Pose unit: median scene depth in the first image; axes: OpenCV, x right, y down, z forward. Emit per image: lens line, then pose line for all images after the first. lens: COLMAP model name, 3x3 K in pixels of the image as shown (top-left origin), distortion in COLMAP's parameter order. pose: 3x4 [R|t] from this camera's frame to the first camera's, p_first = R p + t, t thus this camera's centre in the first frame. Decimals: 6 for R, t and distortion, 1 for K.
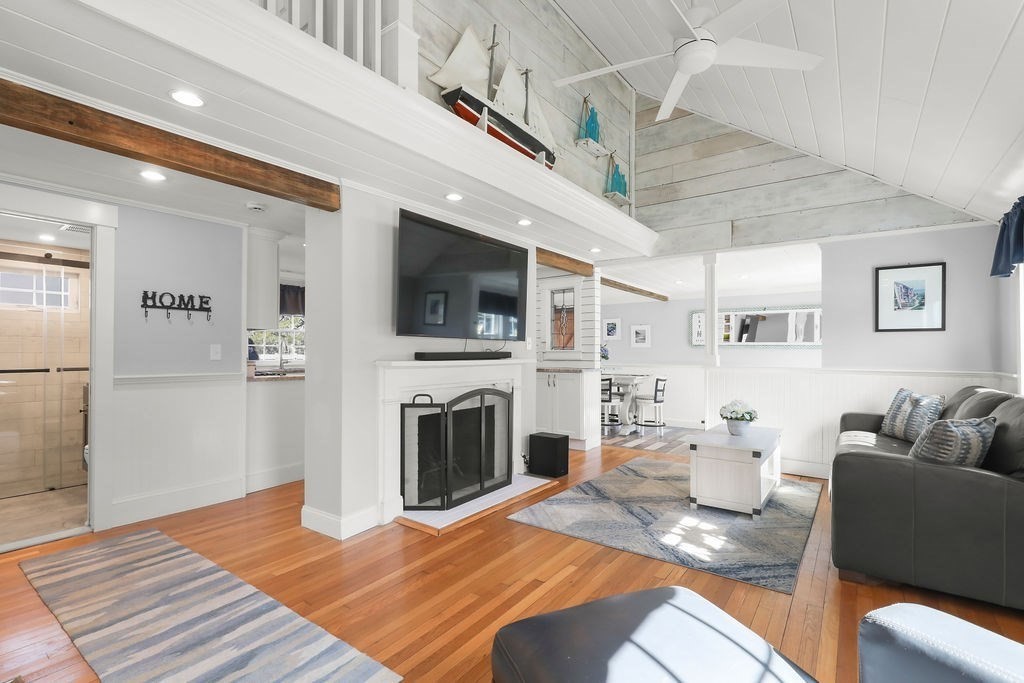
lens RADIAL K [[466.0, 0, 514.2], [0, 466.0, 346.8], [0, 0, 1]] dist [0.000648, -0.000597]
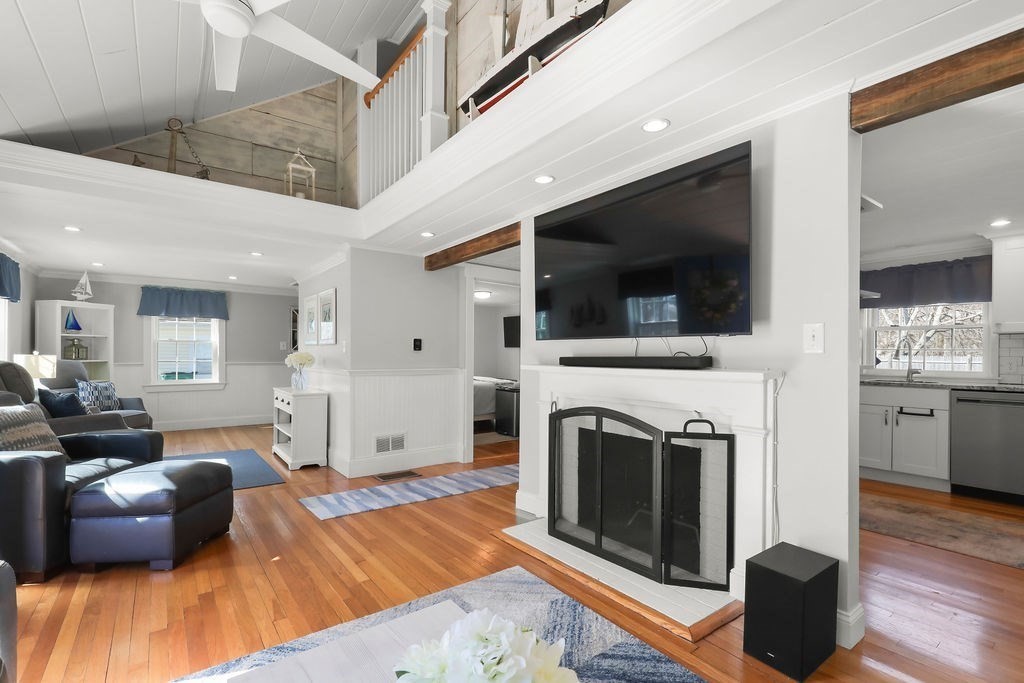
lens RADIAL K [[466.0, 0, 517.7], [0, 466.0, 358.7], [0, 0, 1]] dist [0.000648, -0.000597]
pose [[-0.279495, 0.004237, -0.960138, 0.613553], [0.006738, 0.999974, 0.002451, 0.011003], [0.960124, -0.005784, -0.279516, 1.012636]]
